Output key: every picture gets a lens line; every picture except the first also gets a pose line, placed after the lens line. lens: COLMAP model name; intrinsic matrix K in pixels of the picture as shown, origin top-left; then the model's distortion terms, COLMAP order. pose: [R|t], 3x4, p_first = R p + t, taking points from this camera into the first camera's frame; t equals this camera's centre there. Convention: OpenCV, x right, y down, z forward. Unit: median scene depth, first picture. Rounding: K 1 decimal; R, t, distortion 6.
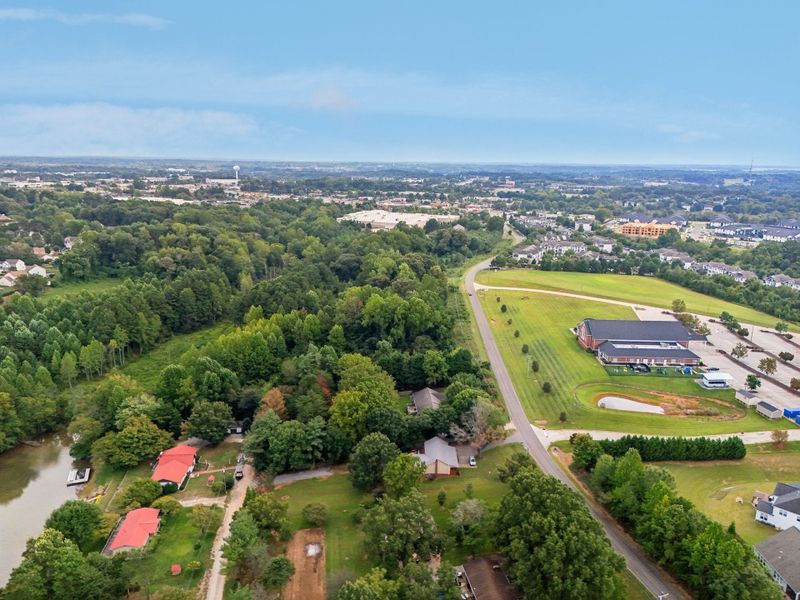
lens RADIAL K [[588.4, 0, 398.1], [0, 588.4, 298.6], [0, 0, 1]] dist [0.046729, -0.031610]
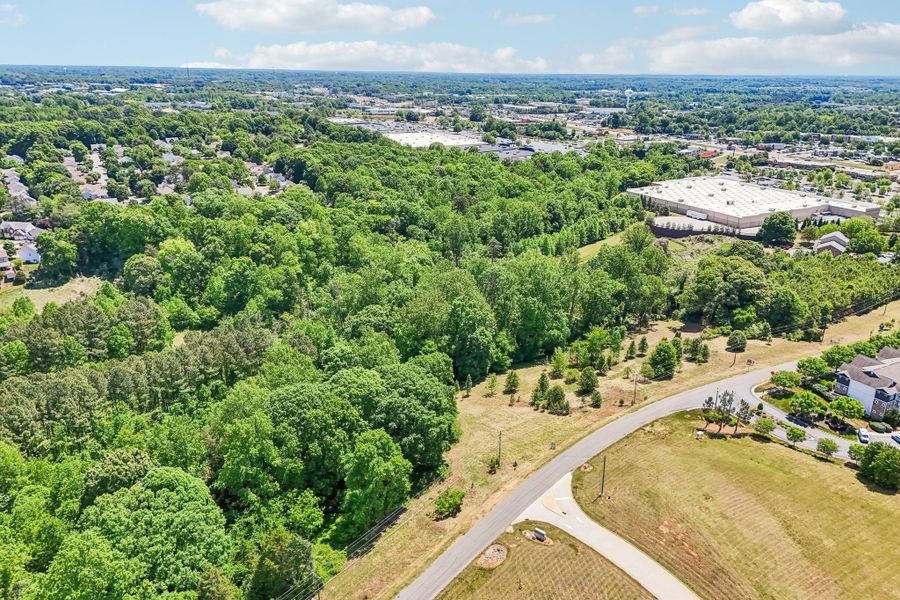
lens RADIAL K [[657.7, 0, 452.6], [0, 657.7, 298.4], [0, 0, 1]] dist [0.065298, -0.054484]
pose [[0.802798, 0.191266, -0.564741, 0.214471], [-0.138237, 0.981051, 0.135753, -0.134335], [0.580005, -0.030914, 0.814026, 0.494766]]
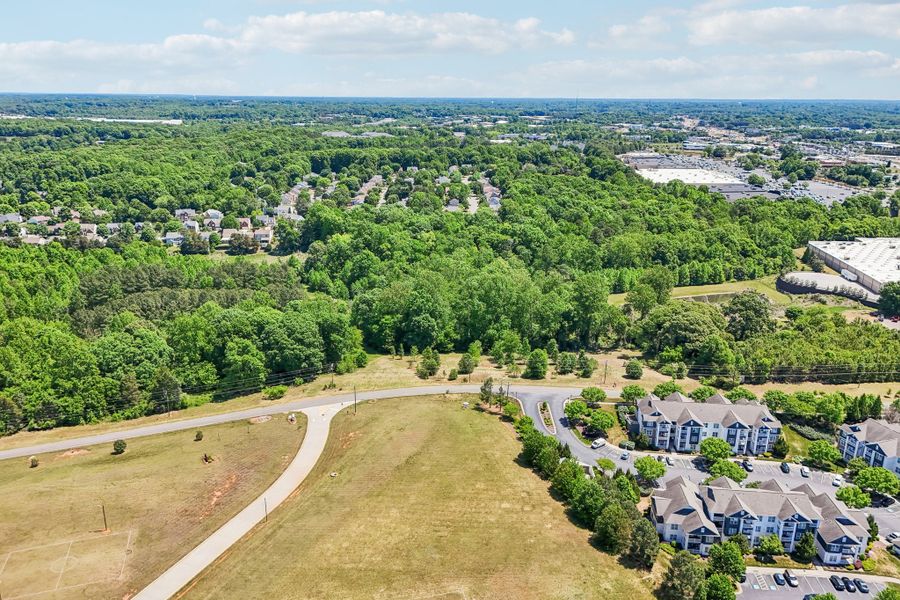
lens RADIAL K [[657.7, 0, 451.8], [0, 657.7, 298.8], [0, 0, 1]] dist [0.065298, -0.054484]
pose [[0.342934, 0.267797, -0.900378, 0.510704], [-0.220640, 0.954650, 0.199902, -0.193043], [0.913080, 0.130106, 0.386469, 0.642586]]
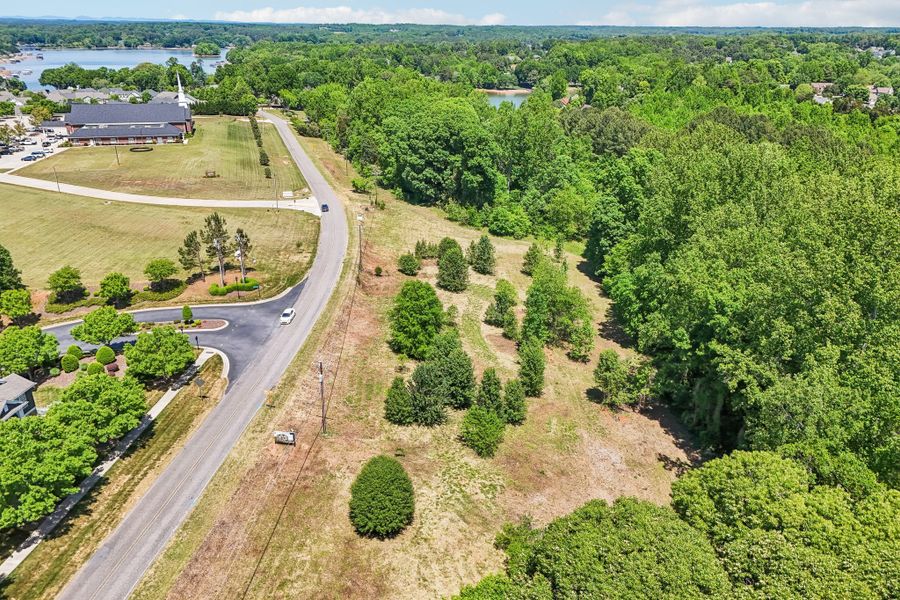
lens RADIAL K [[657.7, 0, 450.2], [0, 657.7, 300.2], [0, 0, 1]] dist [0.065298, -0.054484]
pose [[-0.945783, 0.104871, -0.307403, 0.144926], [-0.095142, 0.815473, 0.570922, -0.173653], [0.310552, 0.569215, -0.761283, 1.045922]]
